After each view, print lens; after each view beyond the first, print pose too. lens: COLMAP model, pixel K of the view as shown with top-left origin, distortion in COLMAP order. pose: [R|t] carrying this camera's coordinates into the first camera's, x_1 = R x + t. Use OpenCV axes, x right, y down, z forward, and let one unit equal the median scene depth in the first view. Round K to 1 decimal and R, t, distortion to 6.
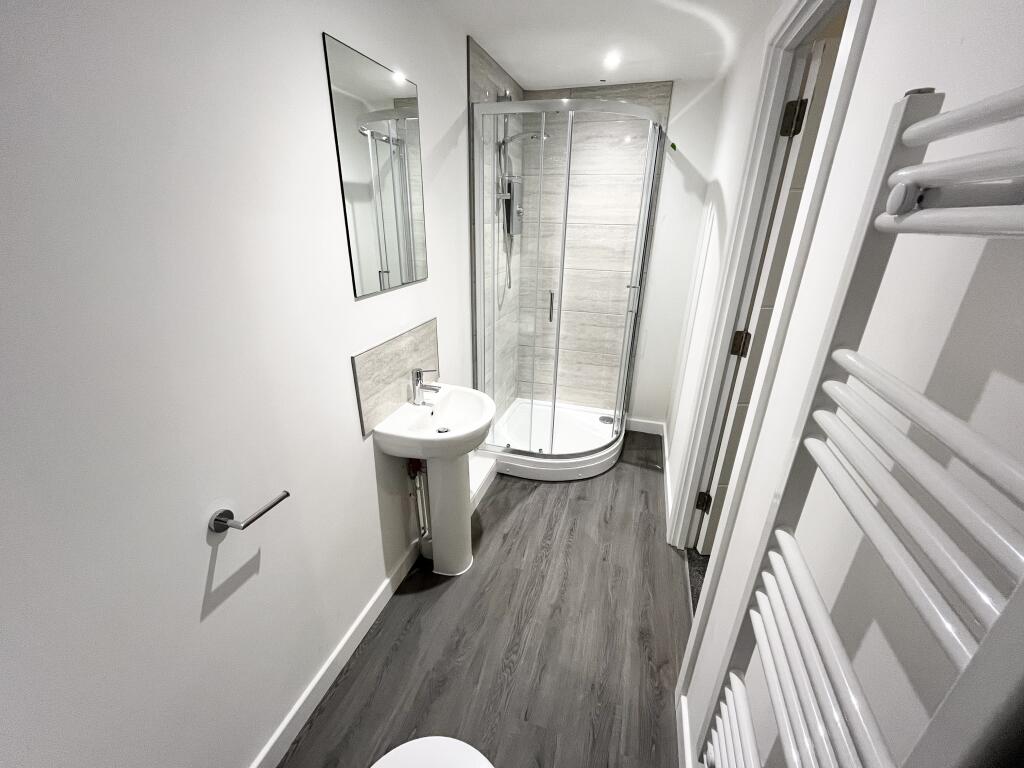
lens RADIAL K [[420.0, 0, 509.3], [0, 420.0, 387.6], [0, 0, 1]] dist [-0.004305, 0.000033]
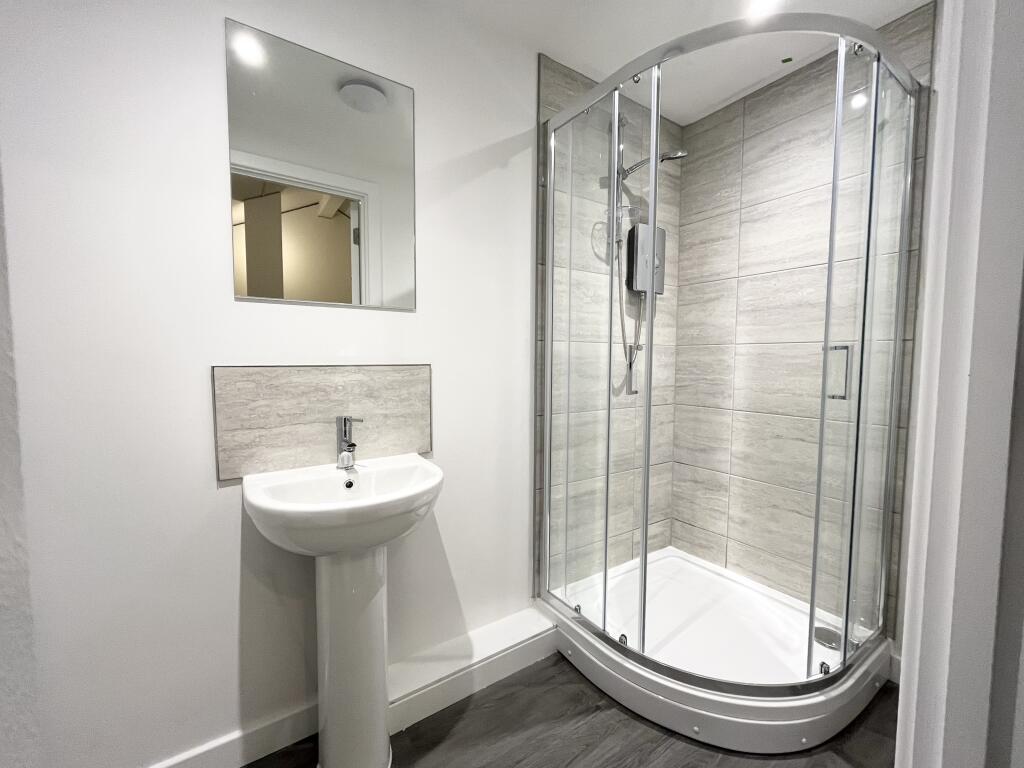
lens RADIAL K [[420.0, 0, 509.7], [0, 420.0, 384.6], [0, 0, 1]] dist [-0.004305, 0.000033]
pose [[0.777784, 0.028403, -0.627890, 0.307270], [-0.234837, 0.939763, -0.248388, 0.012401], [0.583013, 0.340645, 0.737603, 0.427839]]
